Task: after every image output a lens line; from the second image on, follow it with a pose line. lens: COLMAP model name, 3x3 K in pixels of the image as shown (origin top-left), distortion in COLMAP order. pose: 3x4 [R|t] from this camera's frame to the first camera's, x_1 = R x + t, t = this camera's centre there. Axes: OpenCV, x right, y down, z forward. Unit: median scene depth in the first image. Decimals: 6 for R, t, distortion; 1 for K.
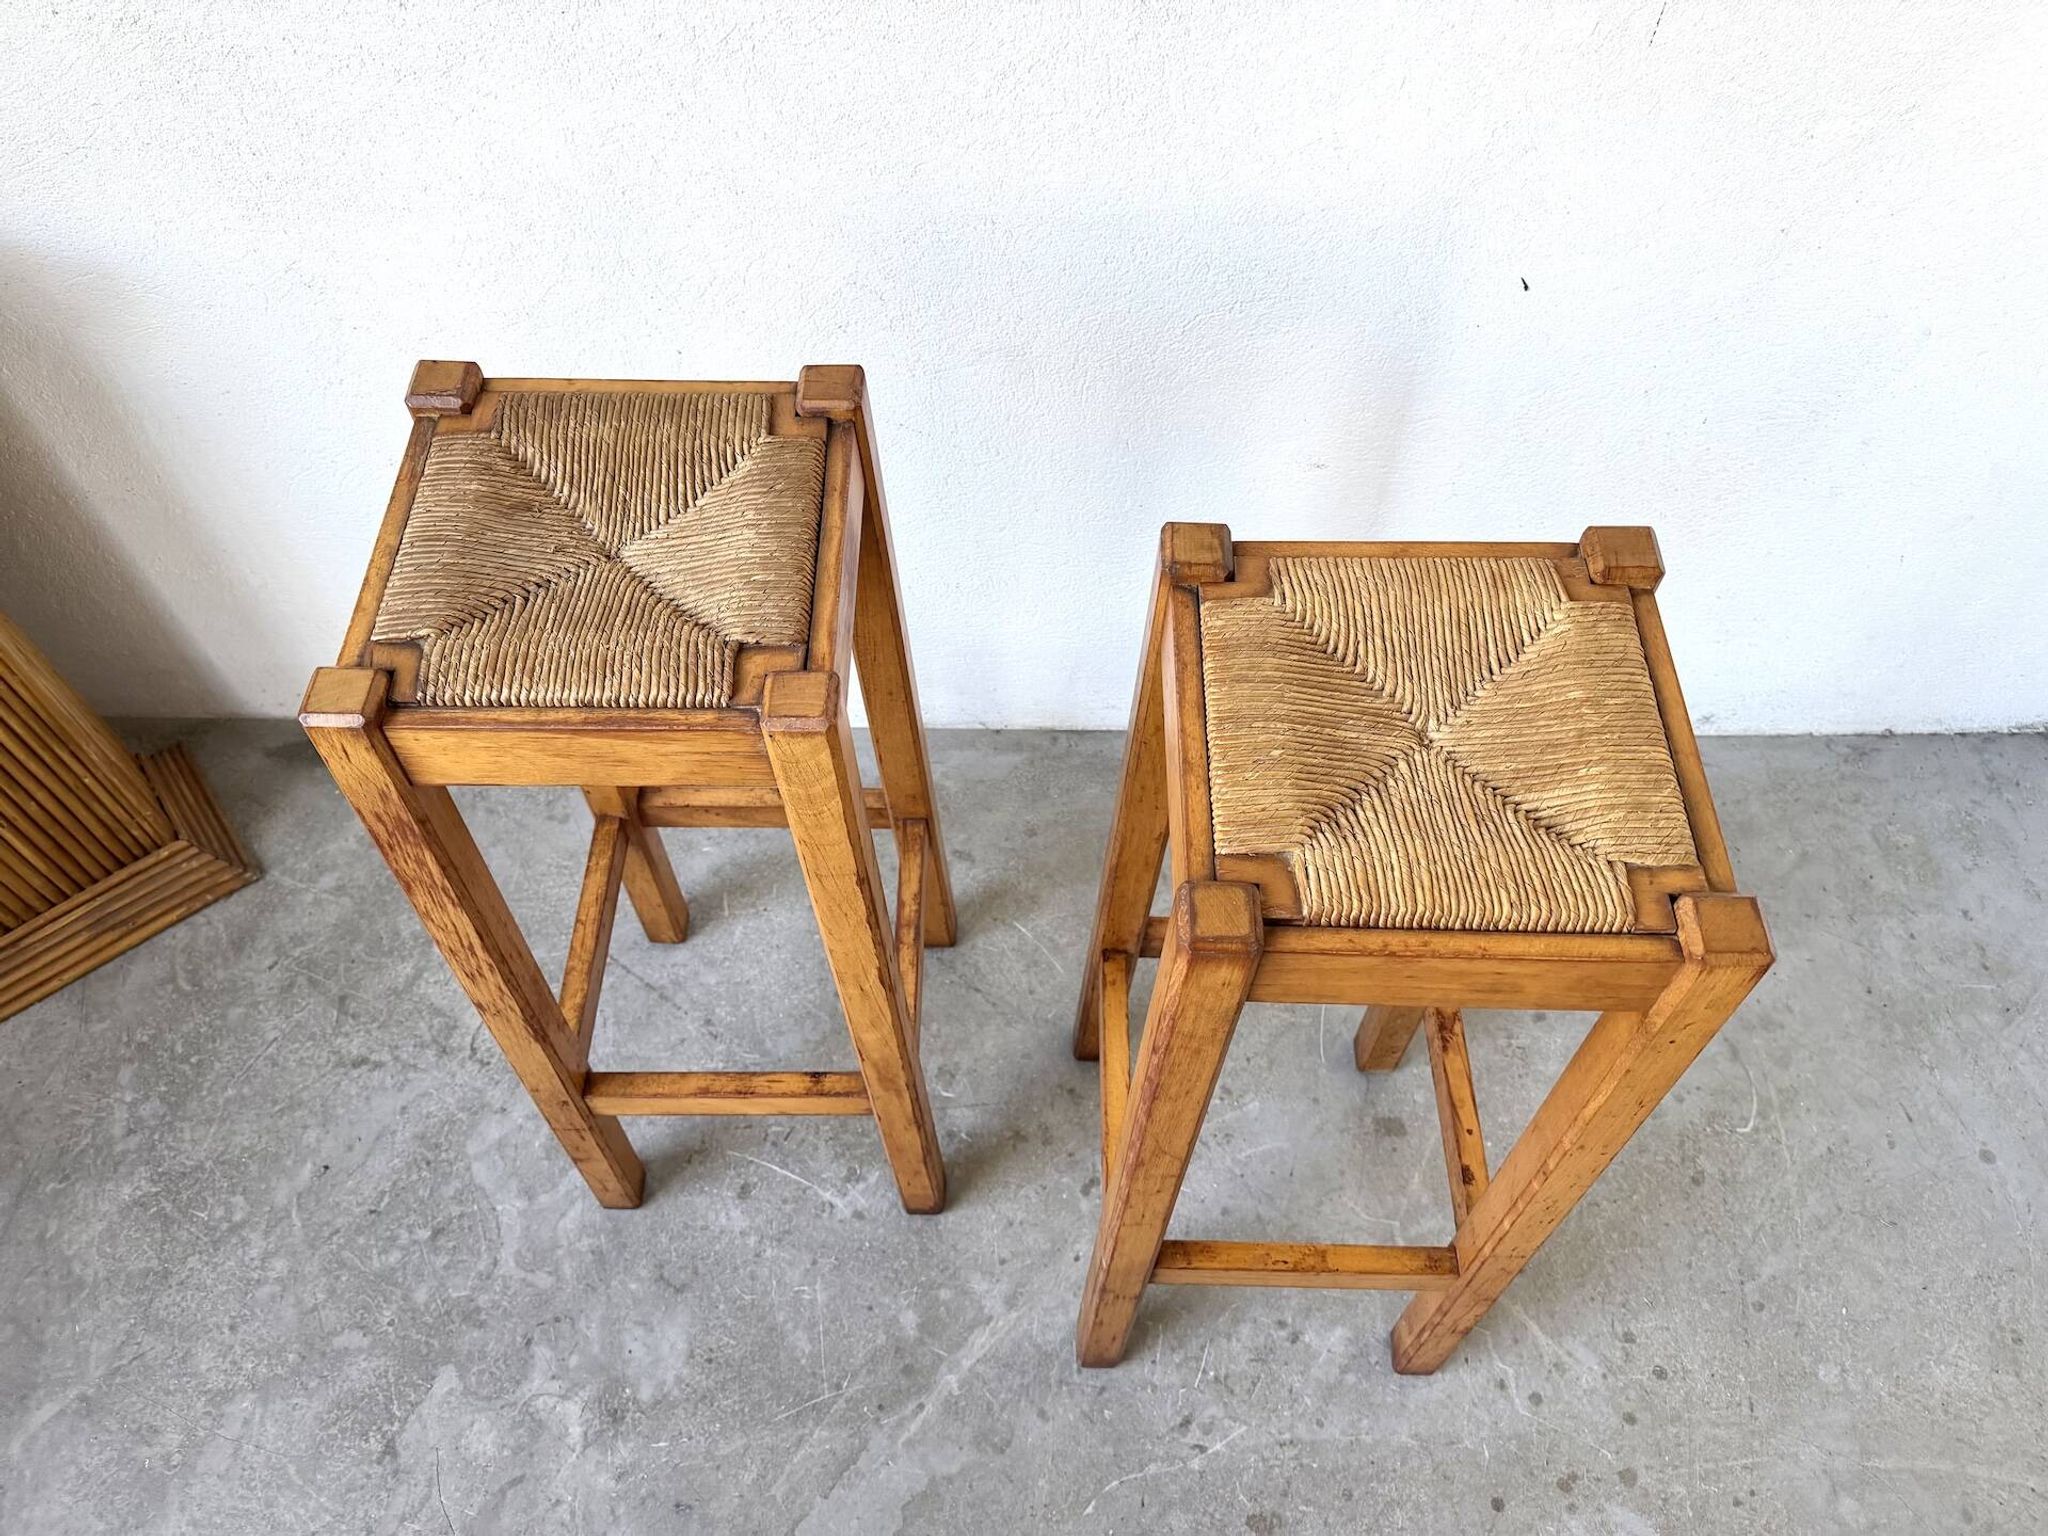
lens RADIAL K [[1444.9, 0, 1018.7], [0, 1444.9, 781.5], [0, 0, 1]] dist [-0.001199, -0.006098]
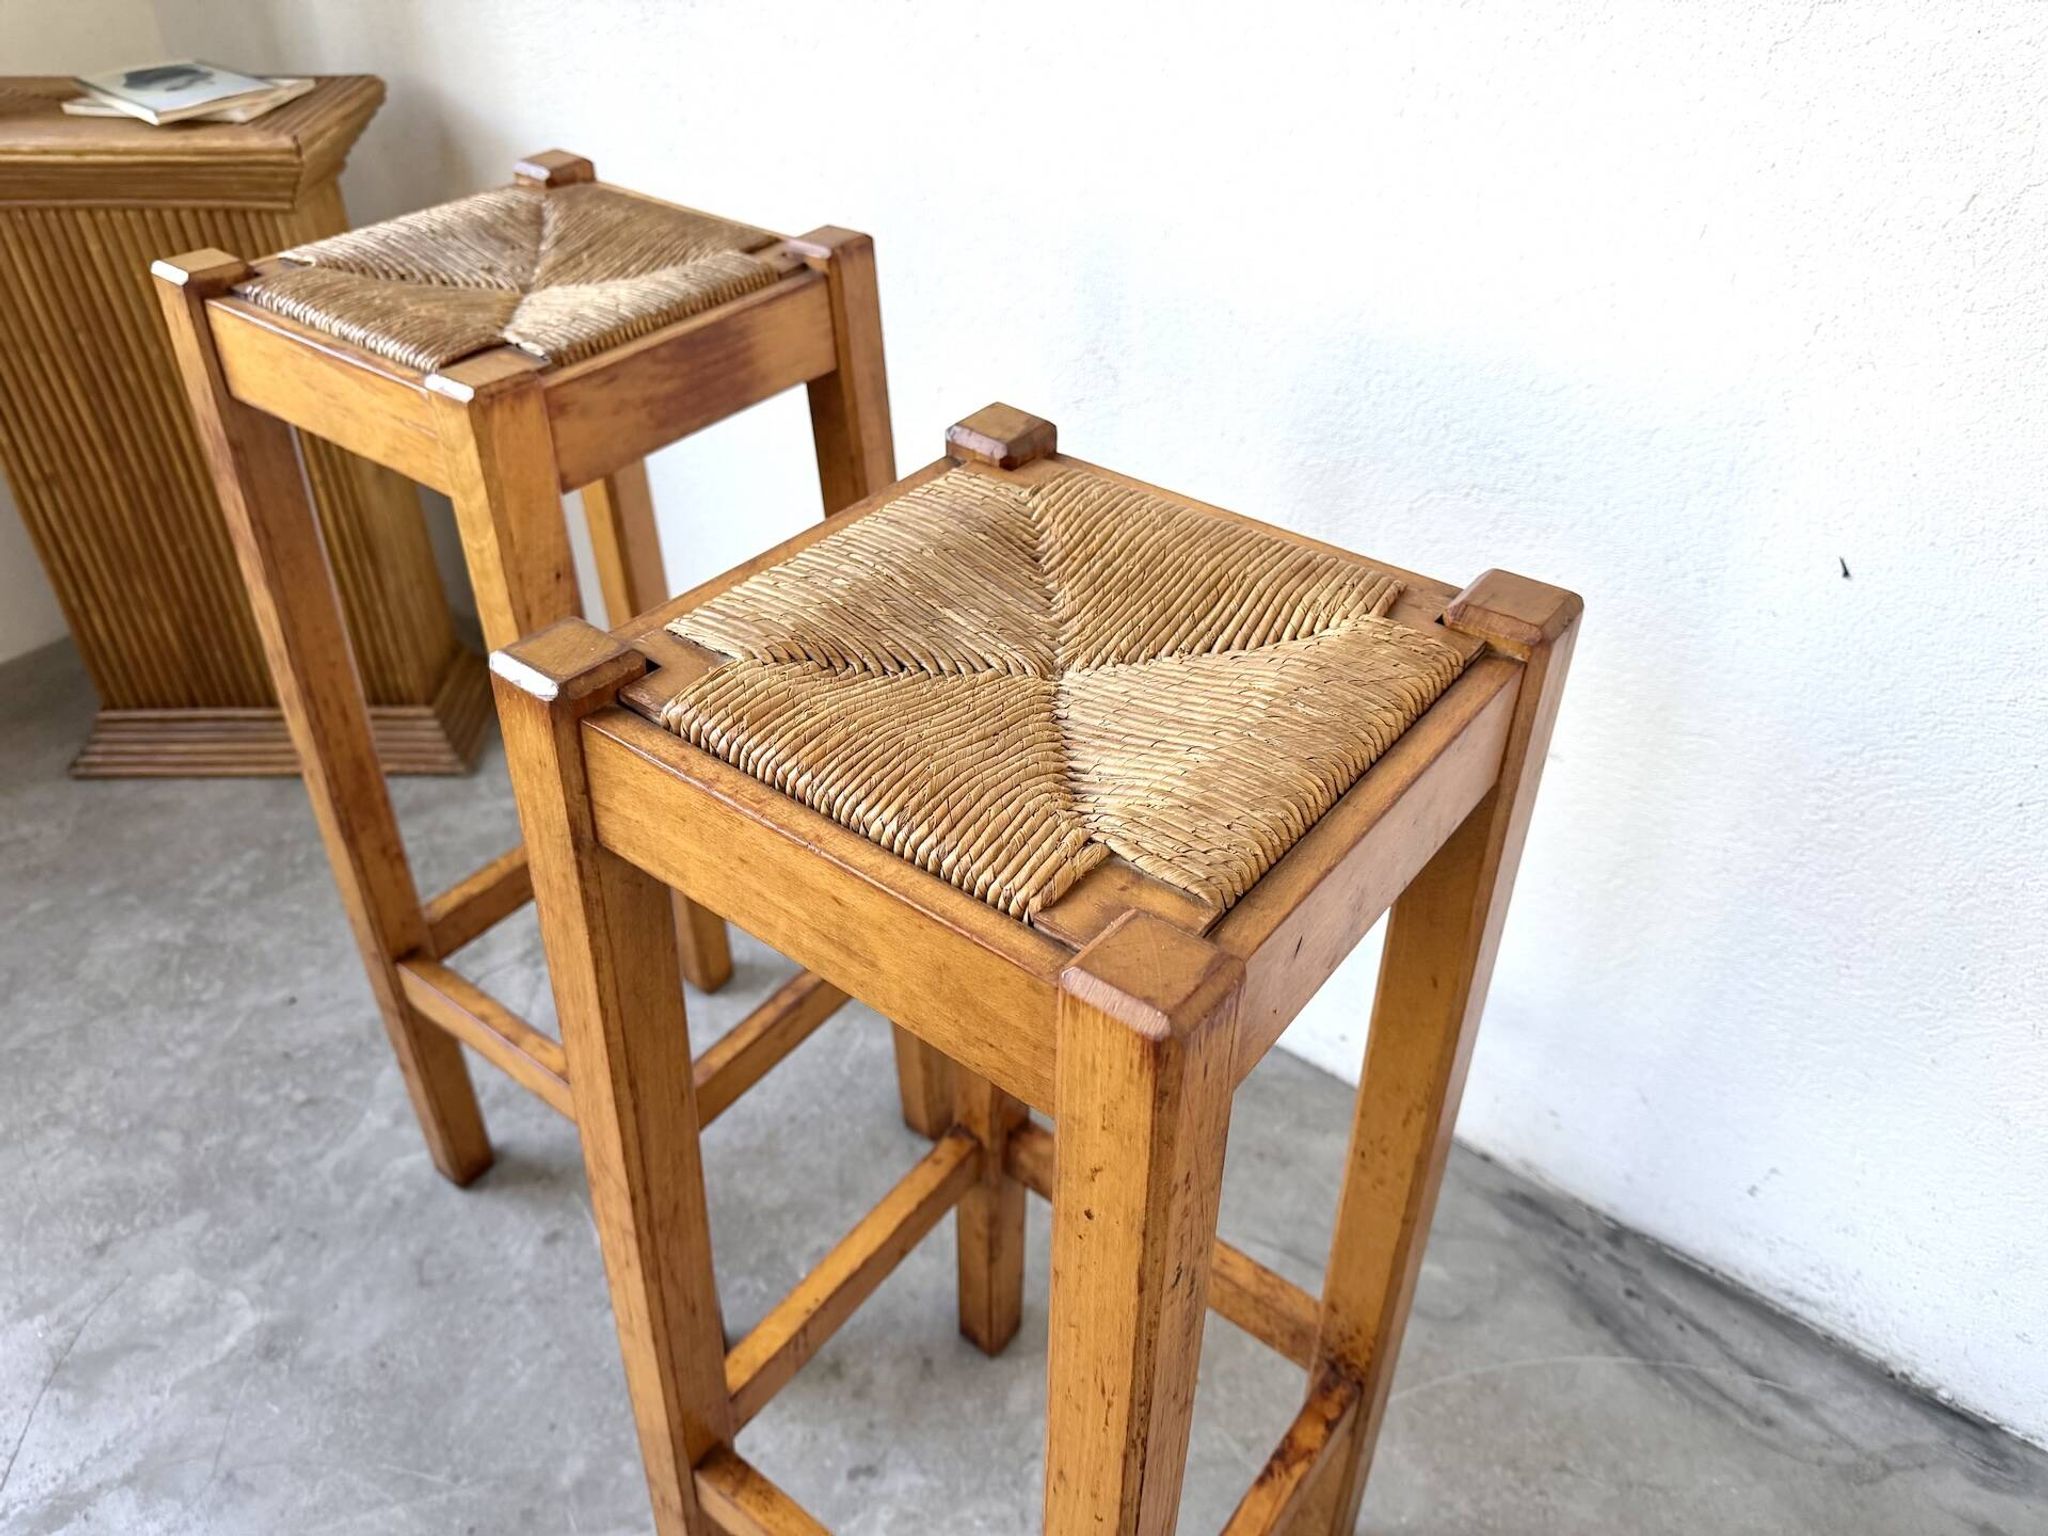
lens RADIAL K [[1479.6, 0, 1028.5], [0, 1479.6, 781.8], [0, 0, 1]] dist [-0.004874, -0.008355]
pose [[0.807266, 0.374258, -0.456348, 0.354097], [-0.501075, 0.843174, -0.194887, 0.090781], [0.311843, 0.385991, 0.868197, 0.233061]]
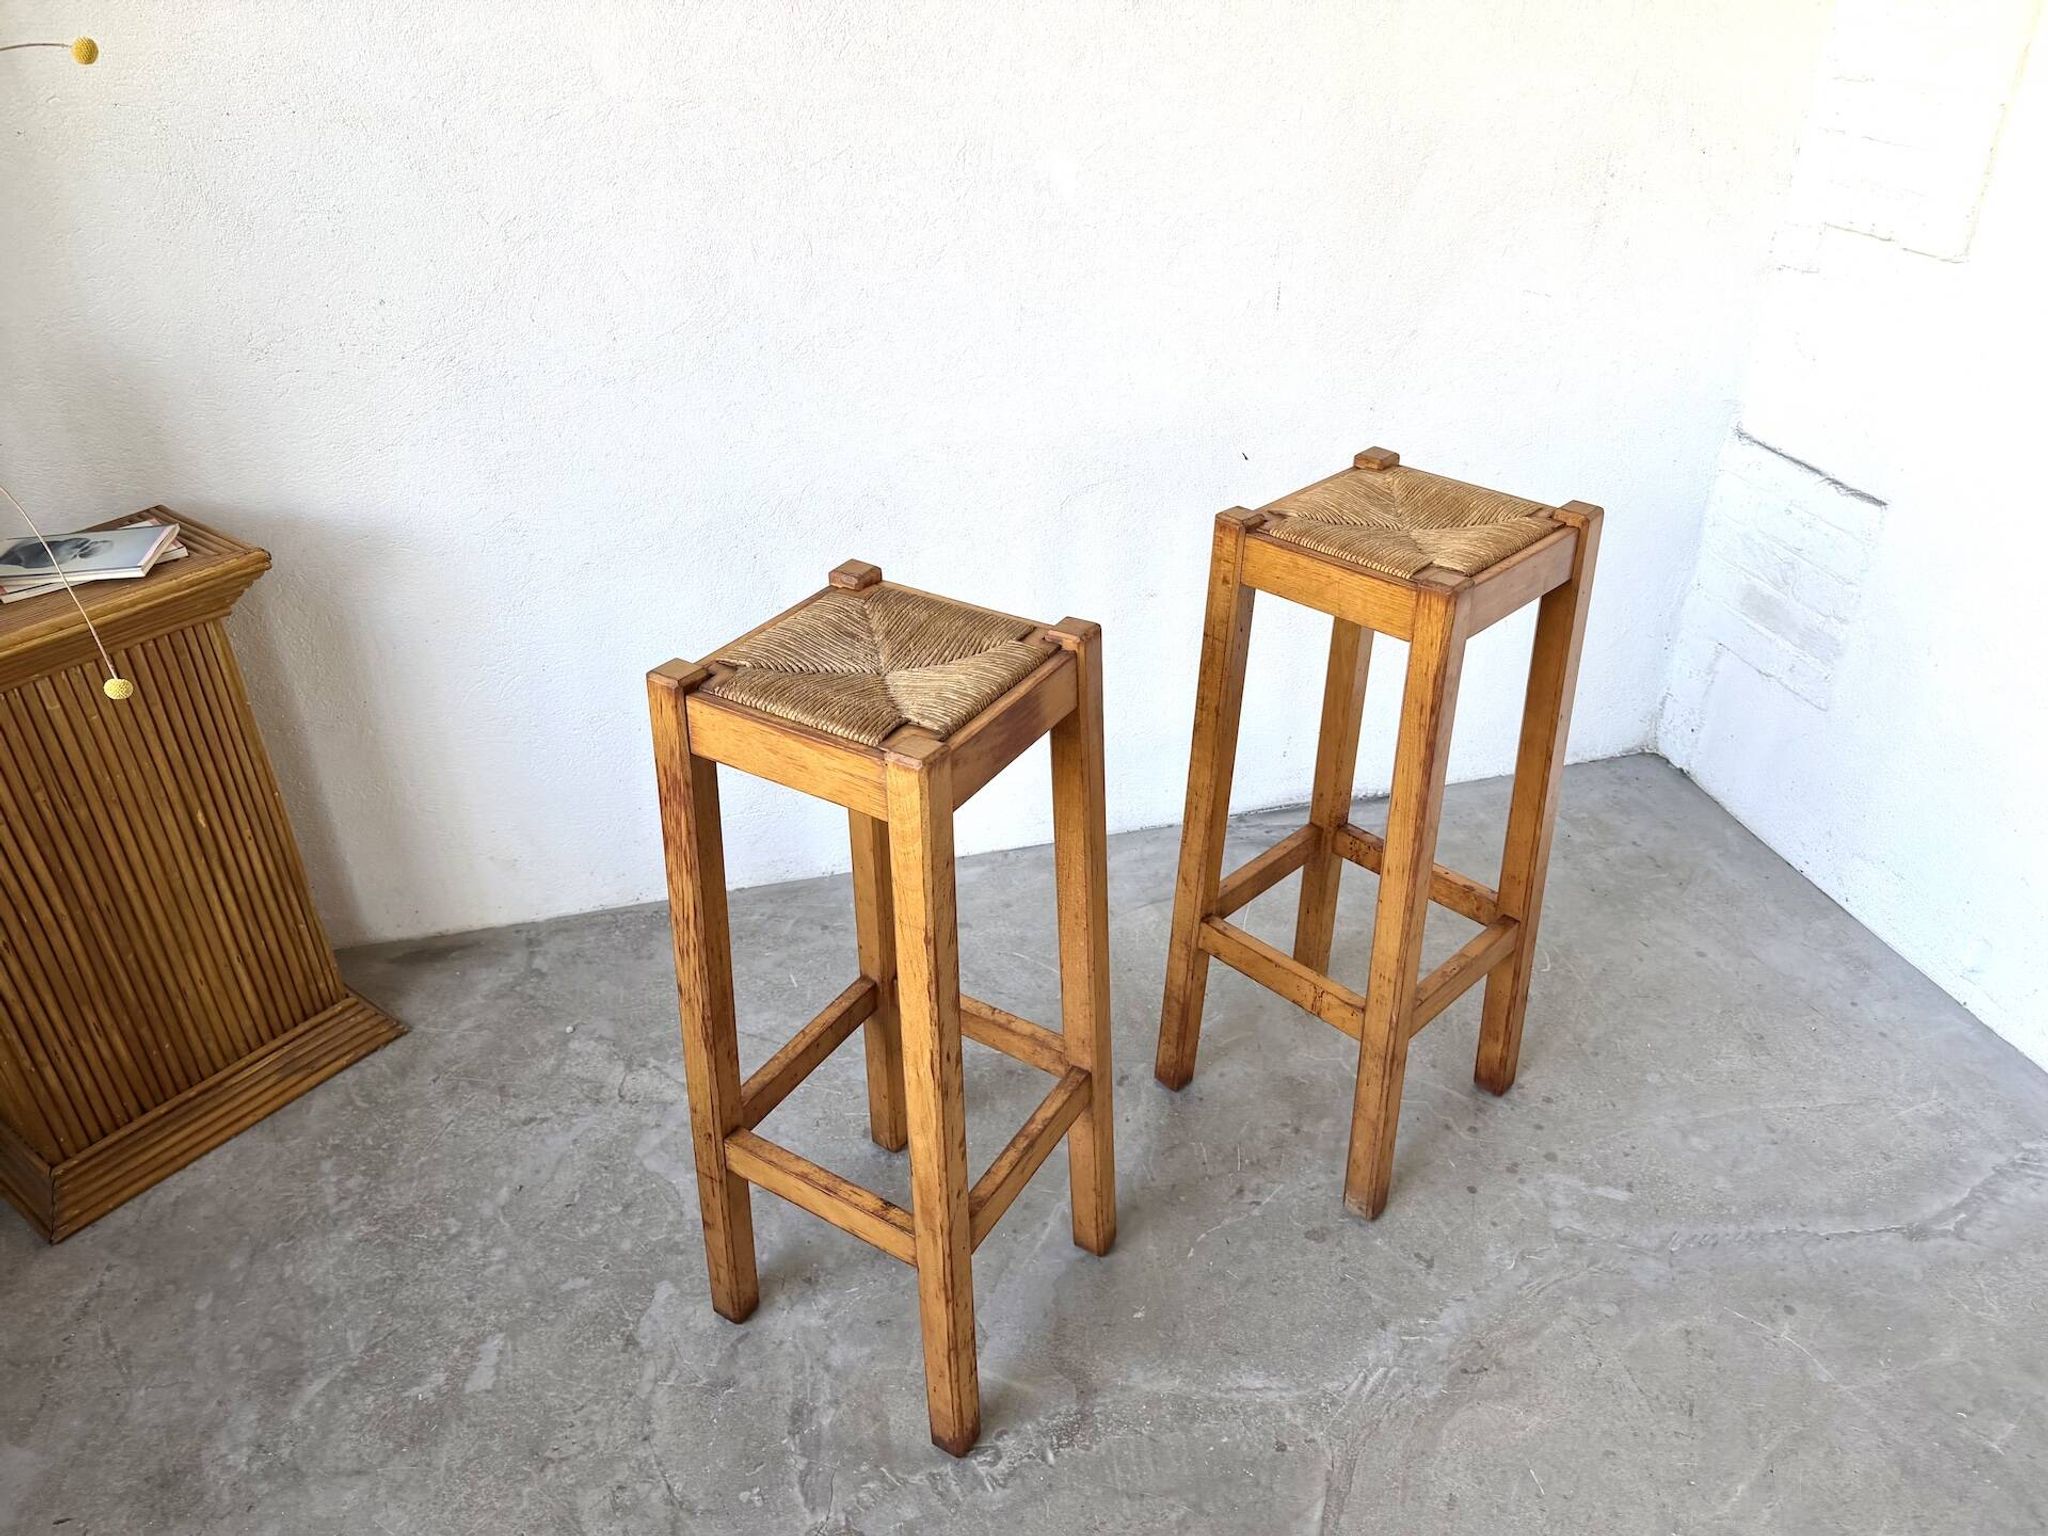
lens RADIAL K [[1442.5, 0, 1035.7], [0, 1442.5, 762.8], [0, 0, 1]] dist [0.002438, -0.008549]
pose [[0.966786, -0.138428, 0.214856, -0.287916], [0.217135, 0.888279, -0.404739, 0.569928], [-0.134824, 0.437948, 0.888833, -0.317053]]
